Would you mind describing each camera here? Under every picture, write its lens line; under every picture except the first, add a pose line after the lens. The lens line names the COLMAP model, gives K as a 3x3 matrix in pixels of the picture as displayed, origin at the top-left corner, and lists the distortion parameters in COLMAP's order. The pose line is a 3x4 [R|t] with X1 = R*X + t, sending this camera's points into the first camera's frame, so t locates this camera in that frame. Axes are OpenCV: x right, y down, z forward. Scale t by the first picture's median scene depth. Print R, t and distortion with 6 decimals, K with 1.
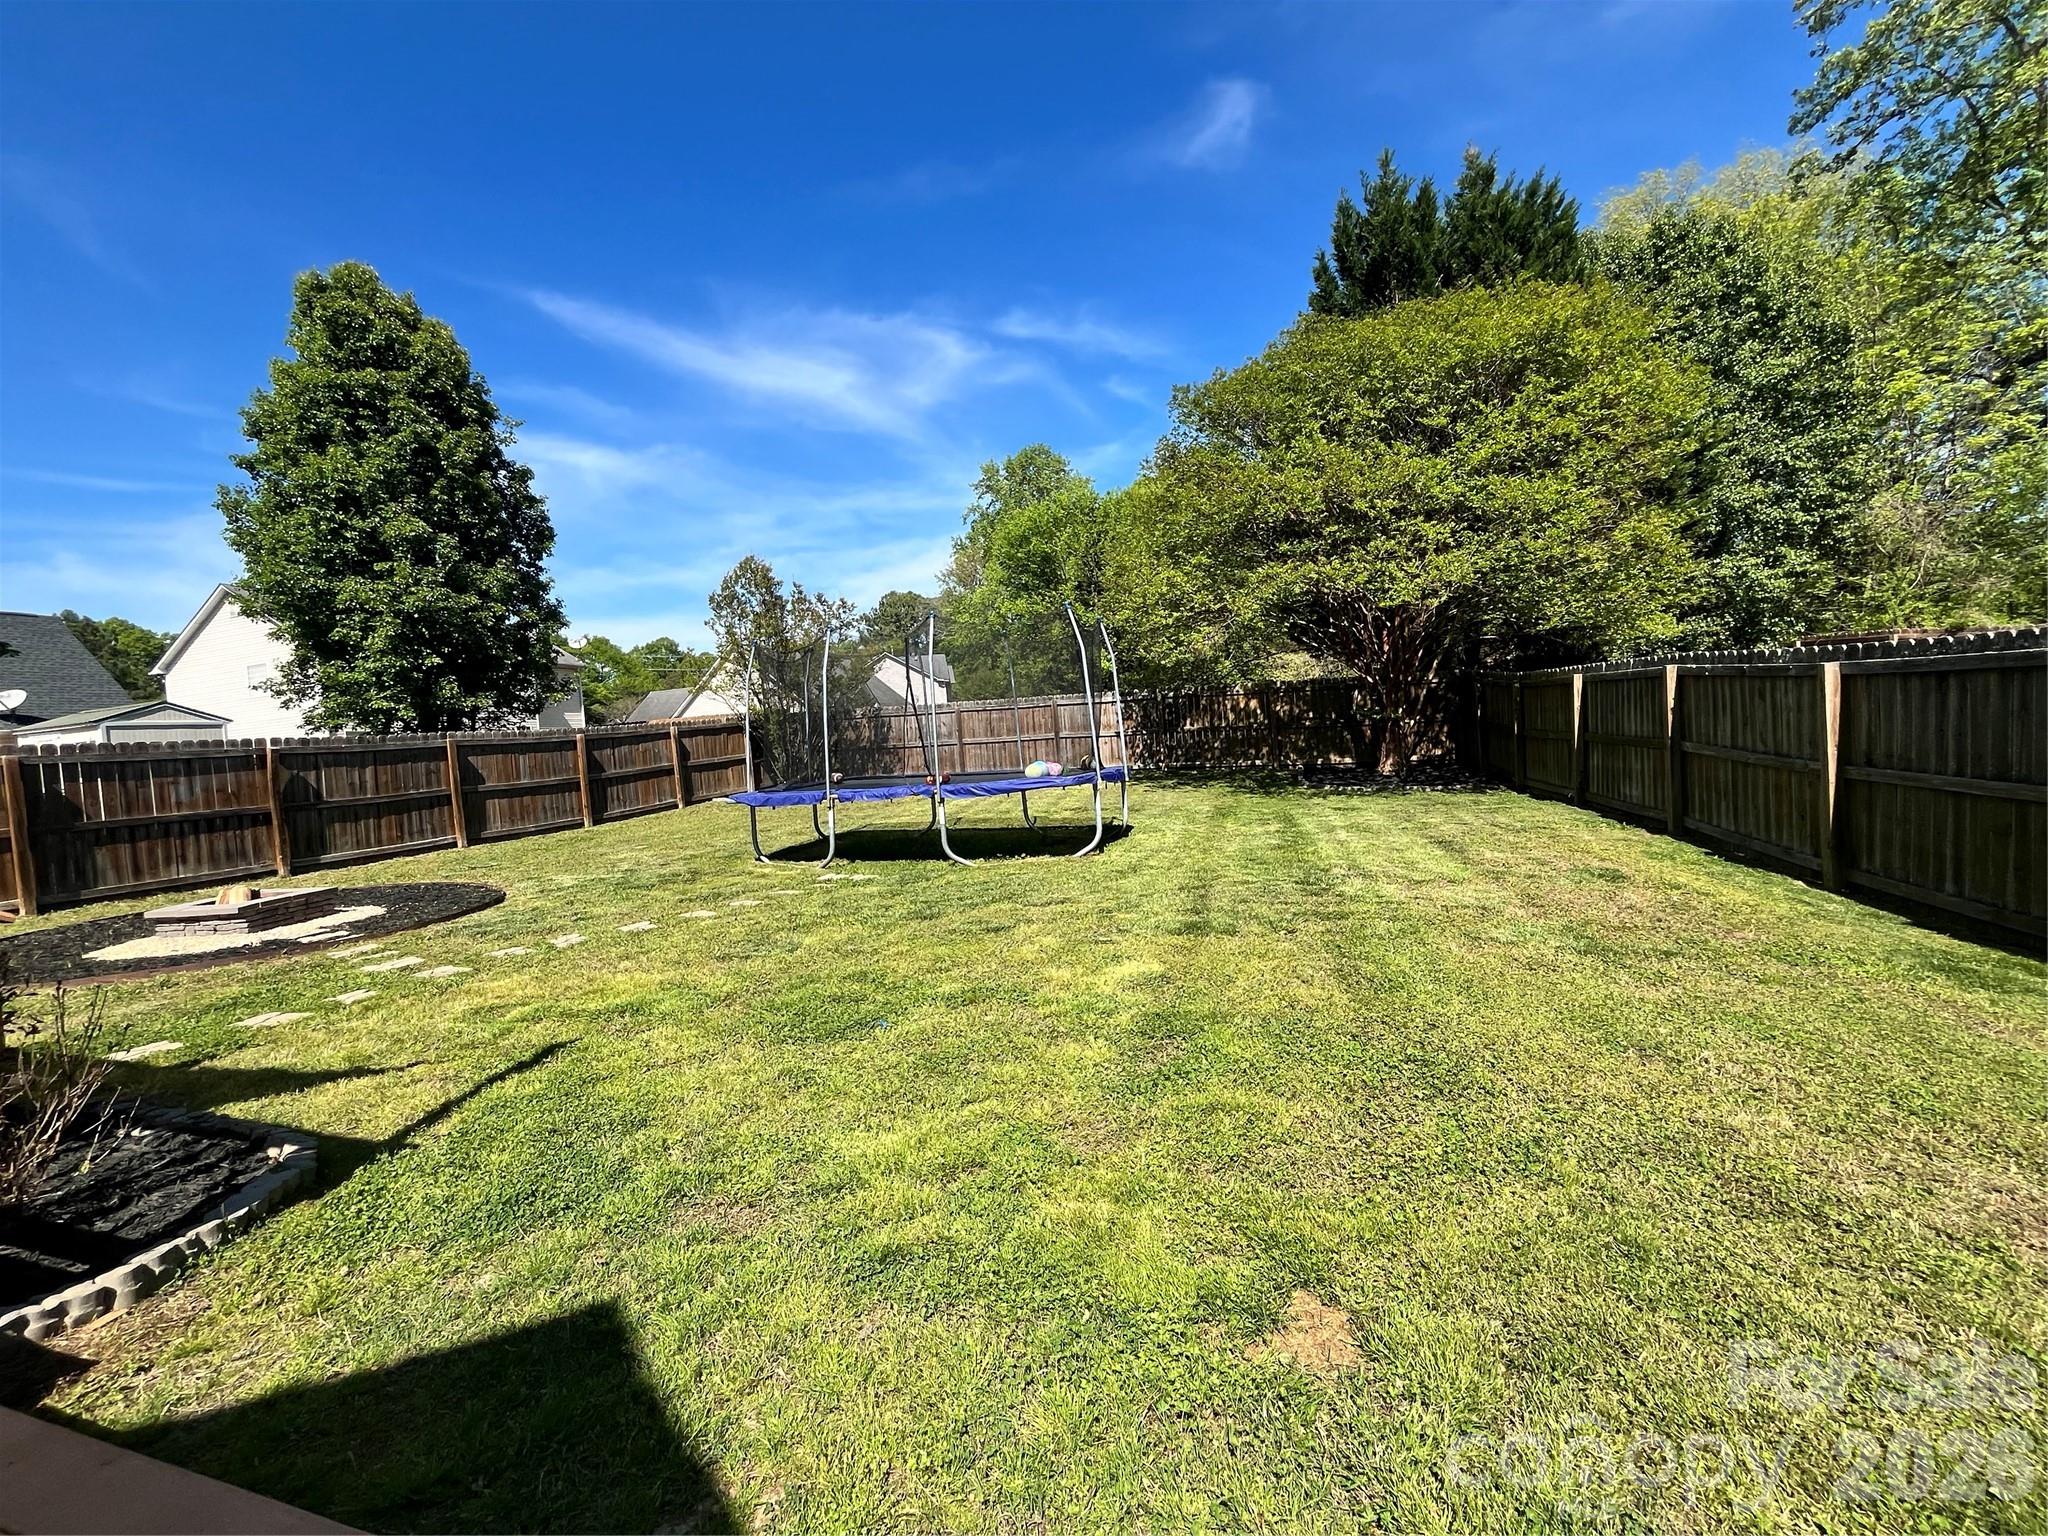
lens RADIAL K [[830.1, 0, 1024.0], [0, 830.1, 765.3], [0, 0, 1]] dist [-0.002579, -0.000184]
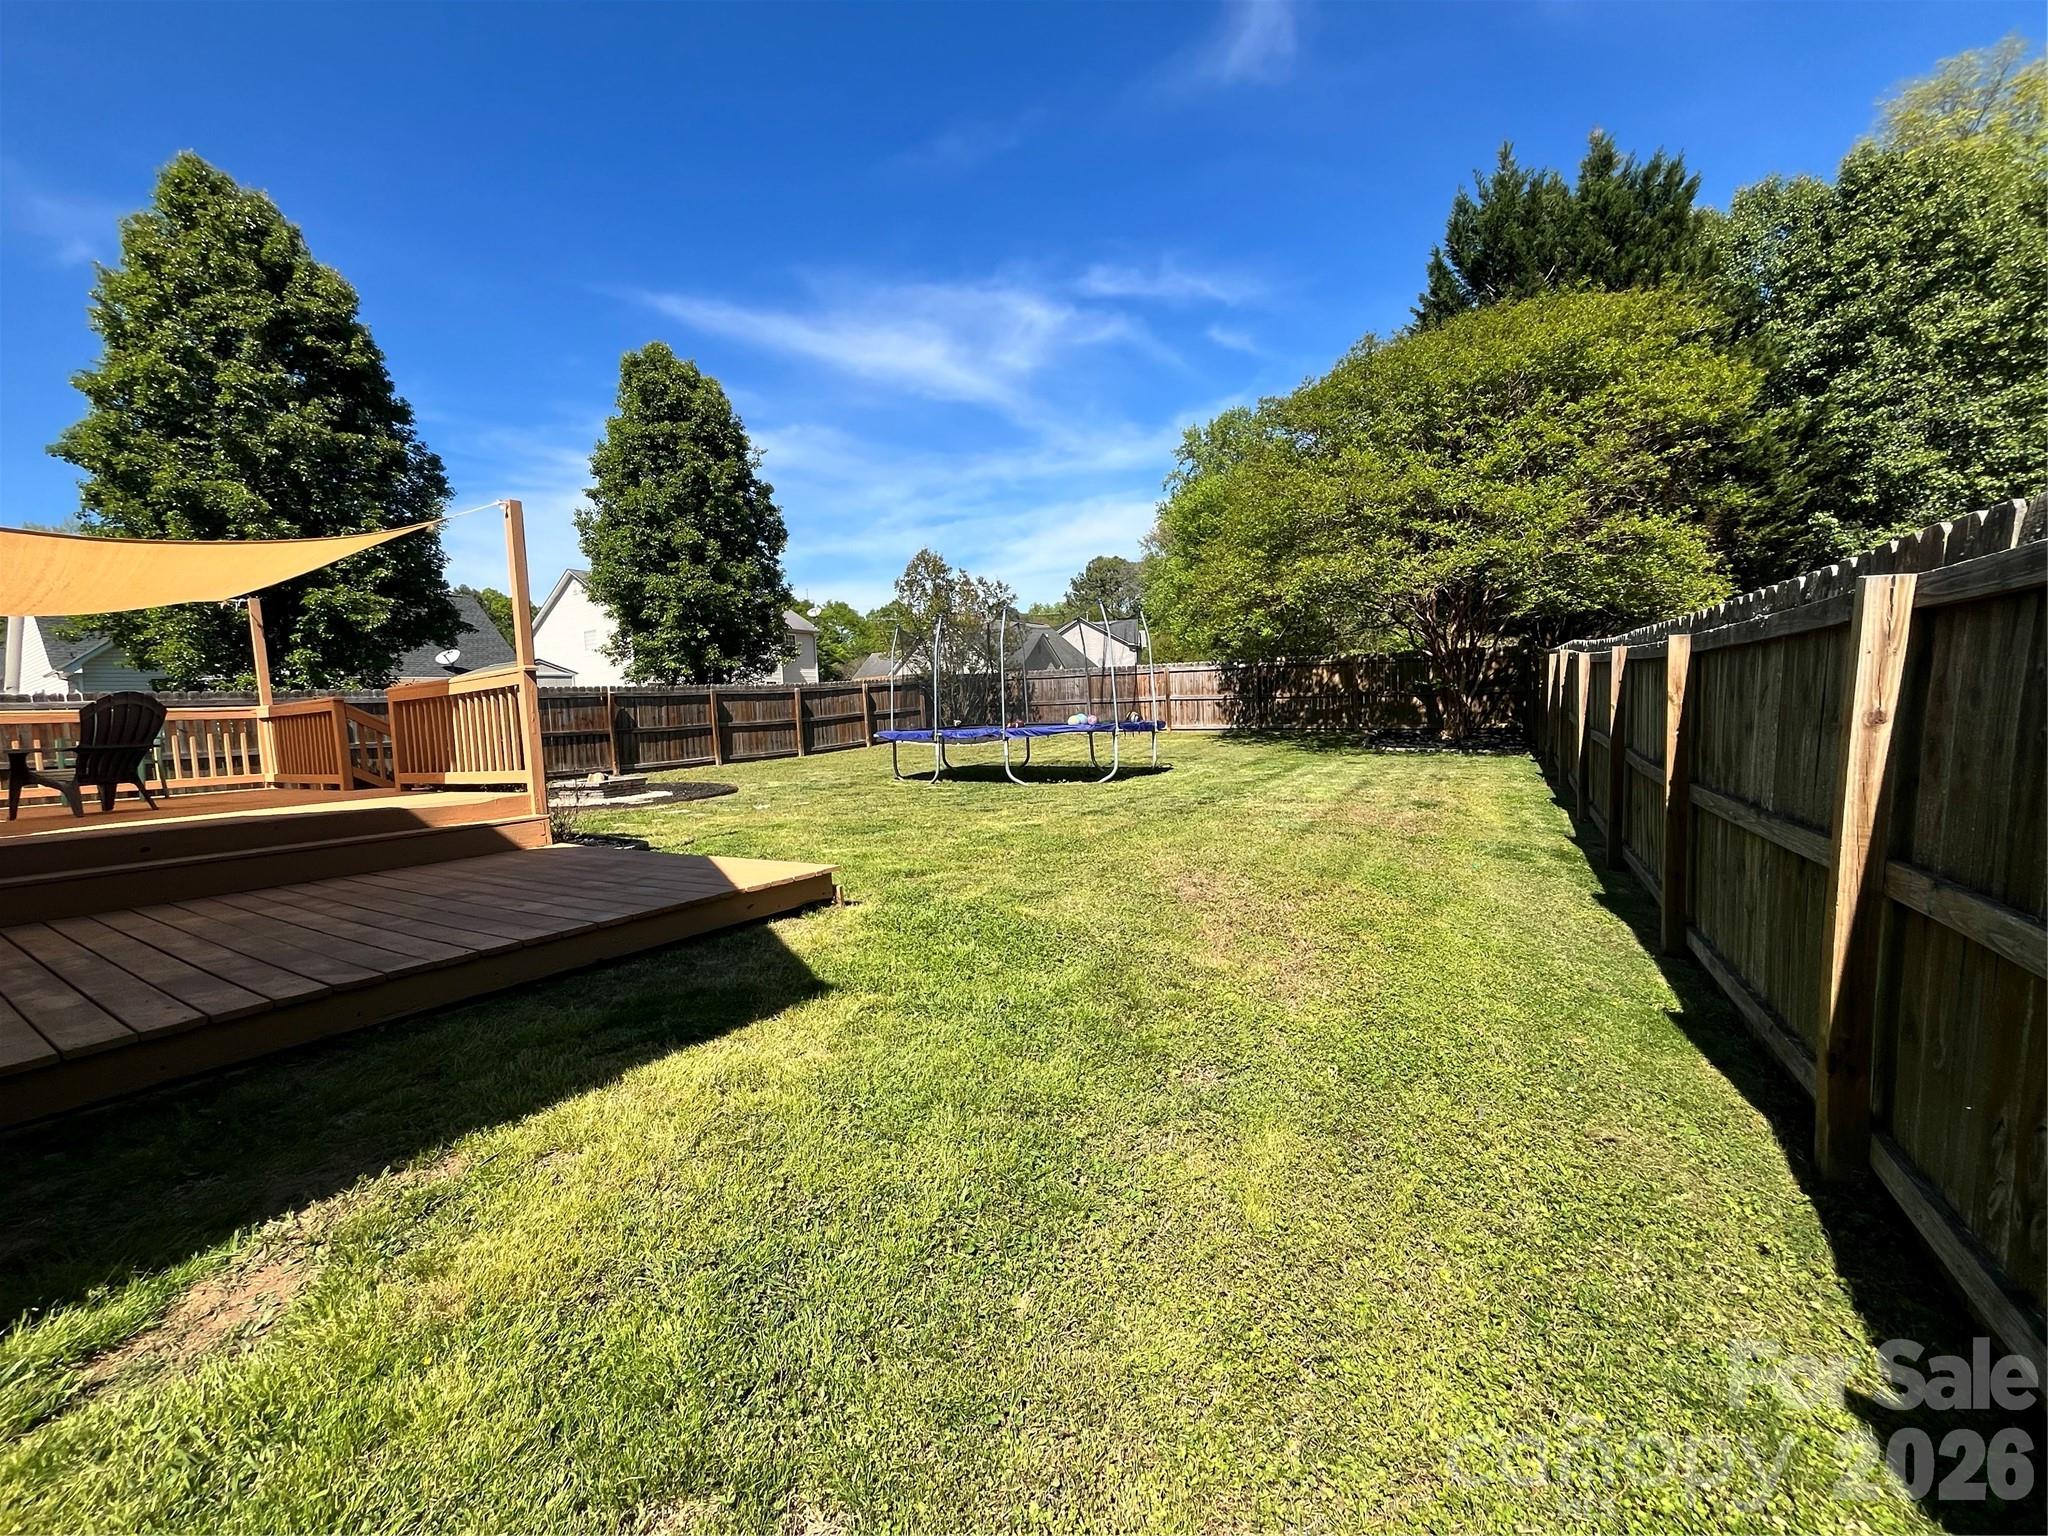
lens RADIAL K [[821.0, 0, 1024.0], [0, 821.0, 768.0], [0, 0, 1]] dist [-0.002924, -0.000476]
pose [[0.967399, 0.045122, -0.249204, 0.162460], [-0.032663, 0.998011, 0.053911, 0.008357], [0.251141, -0.044013, 0.966949, -0.208967]]
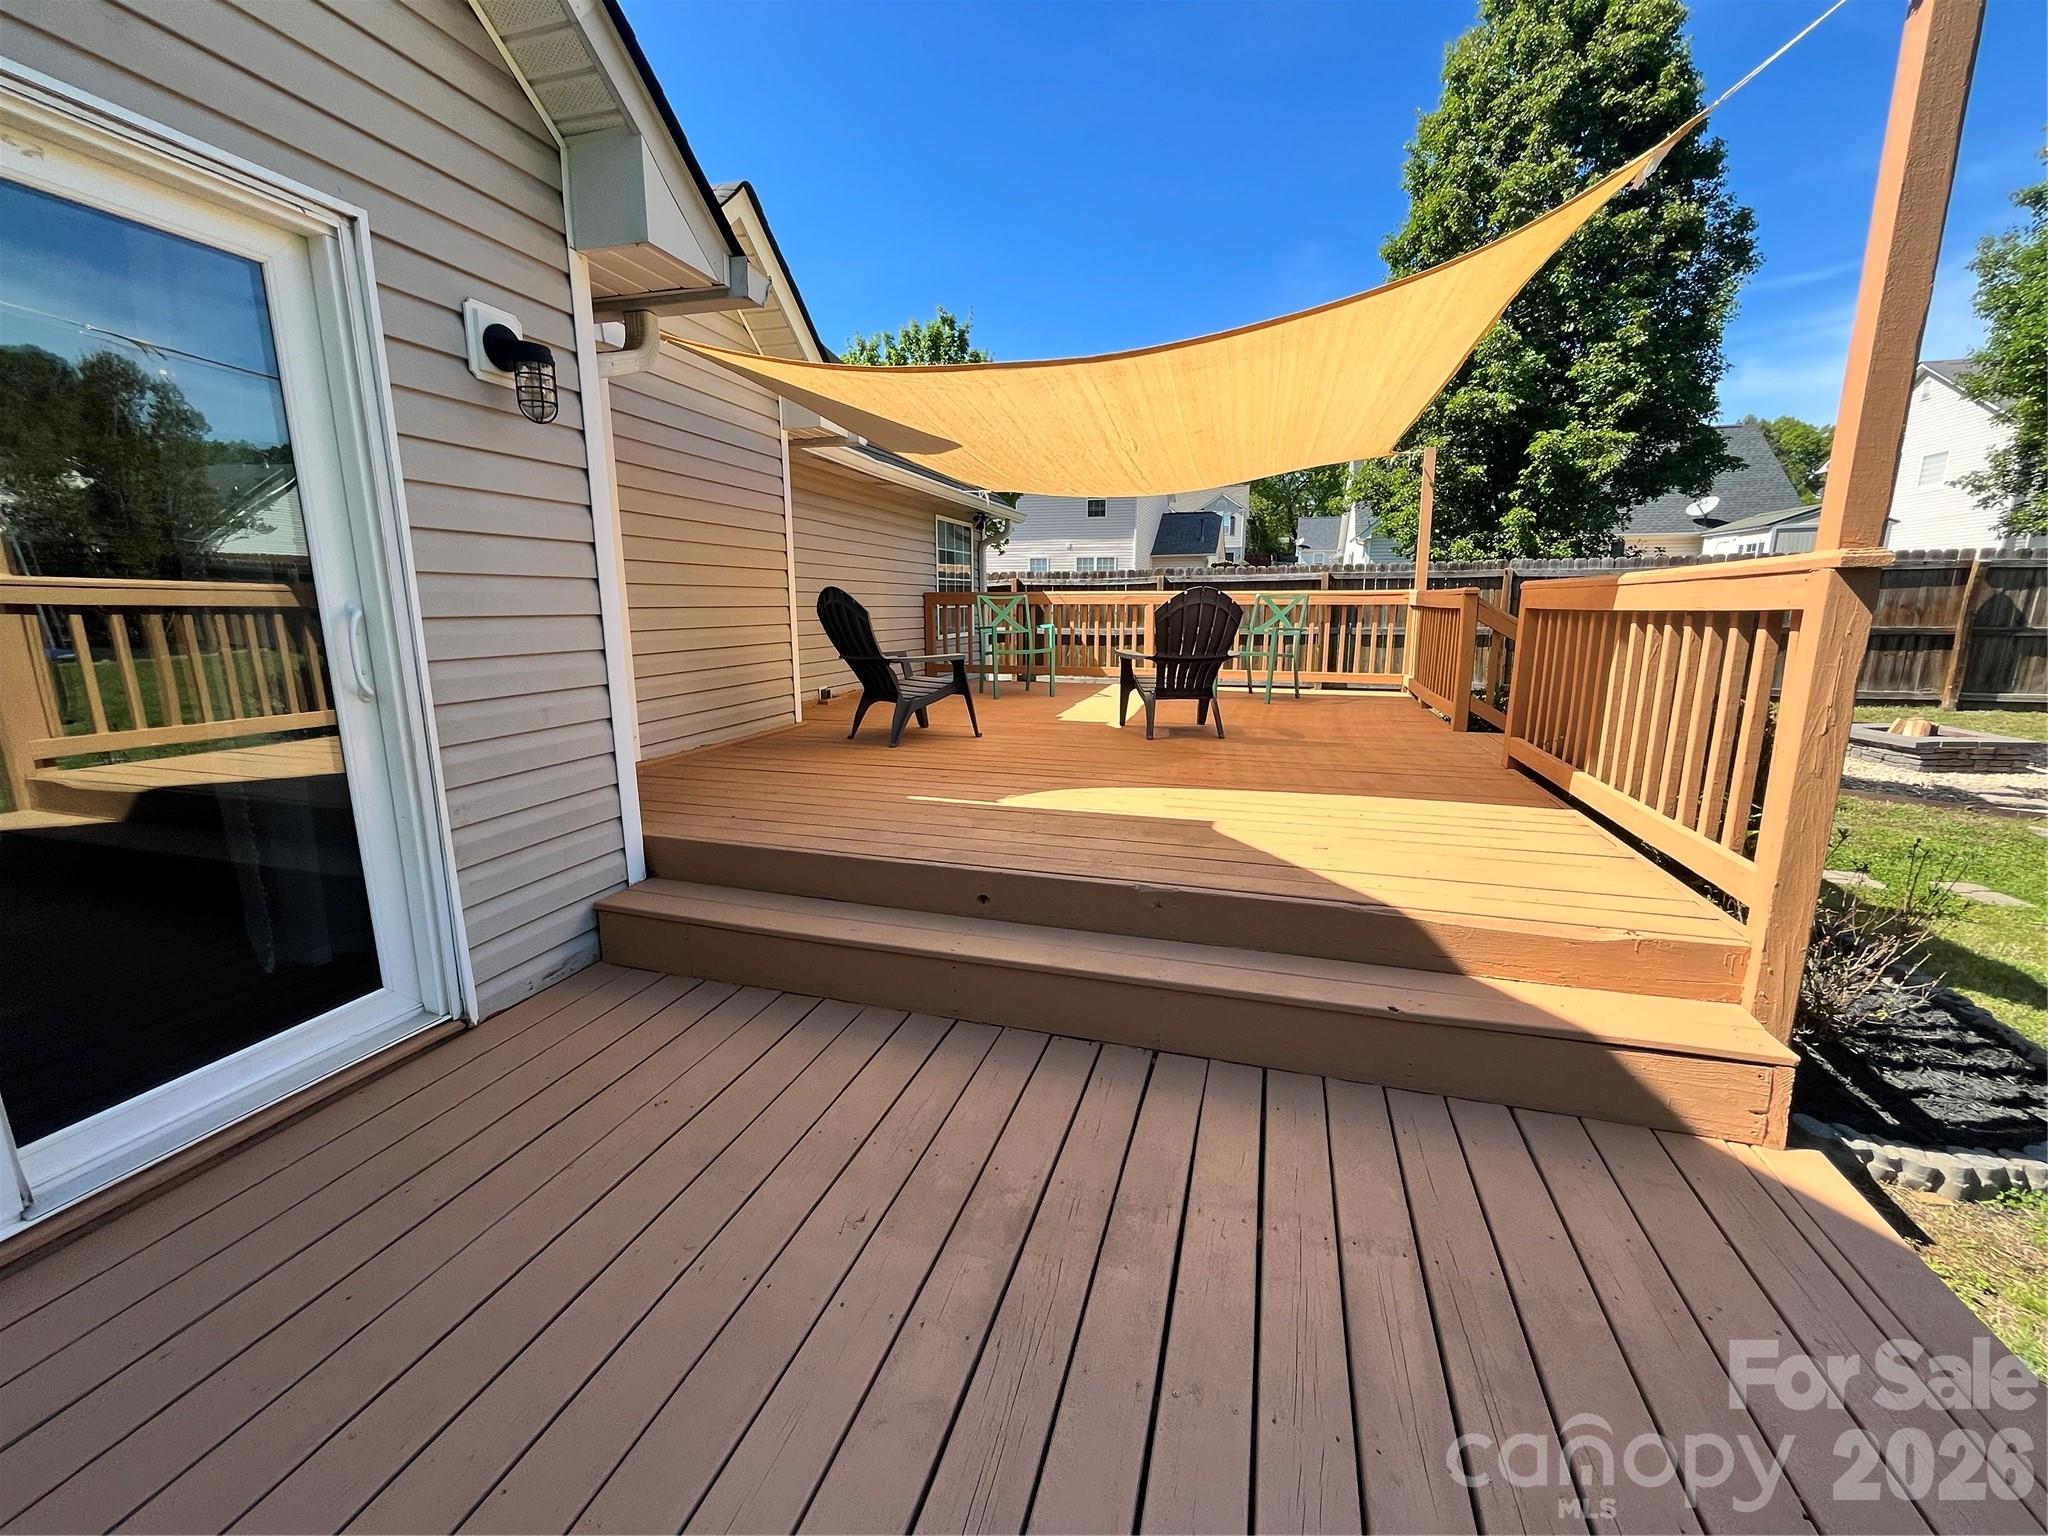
lens RADIAL K [[836.2, 0, 1027.9], [0, 836.2, 763.2], [0, 0, 1]] dist [-0.001164, -0.000057]
pose [[0.042616, 0.264883, -0.963338, -0.039186], [-0.033922, 0.964042, 0.263576, -0.008687], [0.998515, 0.021446, 0.050069, -0.019899]]
